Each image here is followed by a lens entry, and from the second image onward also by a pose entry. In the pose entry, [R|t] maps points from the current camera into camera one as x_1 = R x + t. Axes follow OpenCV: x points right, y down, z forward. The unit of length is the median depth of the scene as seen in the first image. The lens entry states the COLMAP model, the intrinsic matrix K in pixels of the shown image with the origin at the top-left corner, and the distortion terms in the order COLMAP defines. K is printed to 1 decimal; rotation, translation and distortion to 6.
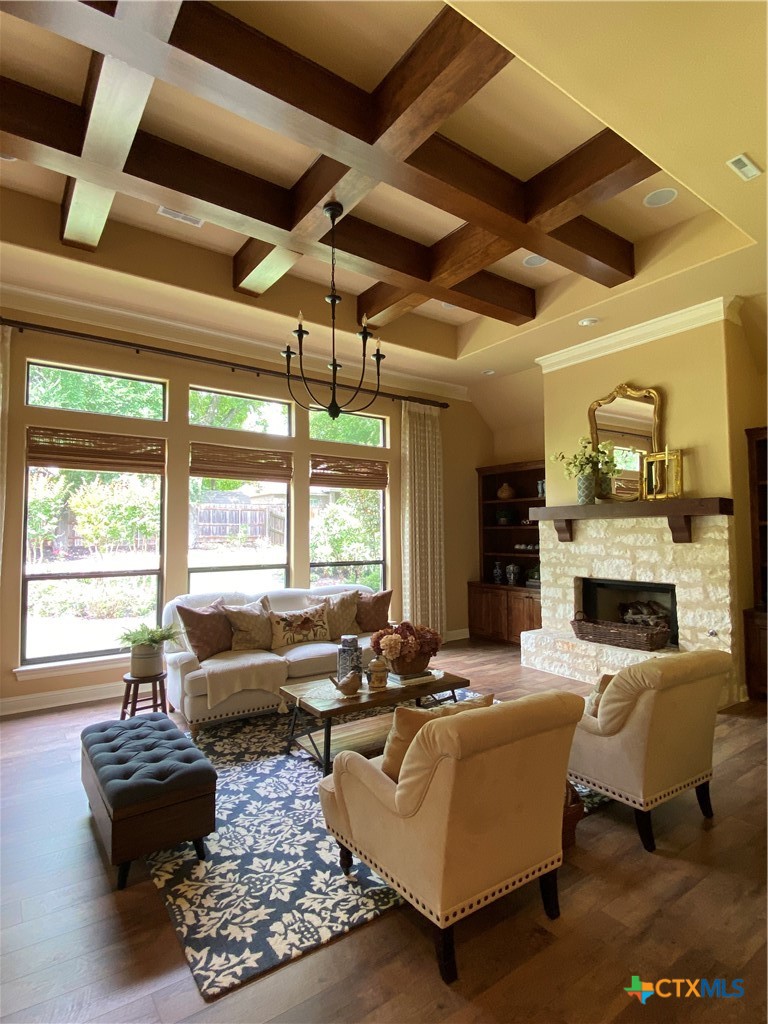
lens RADIAL K [[535.9, 0, 382.2], [0, 535.9, 512.1], [0, 0, 1]] dist [0.016562, -0.003174]
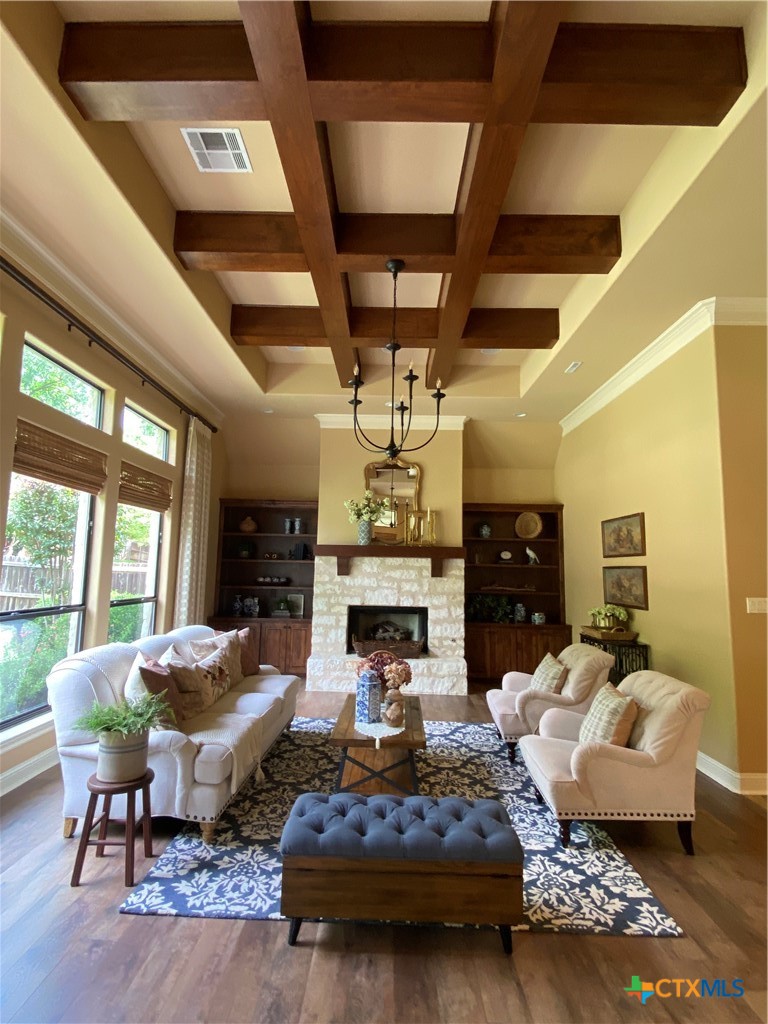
lens RADIAL K [[535.9, 0, 384.0], [0, 535.9, 509.5], [0, 0, 1]] dist [0.016562, -0.003174]
pose [[0.588492, 0.103040, 0.801910, -0.629395], [-0.055523, 0.994655, -0.087060, 0.010452], [-0.806594, 0.006710, 0.591067, 0.266914]]
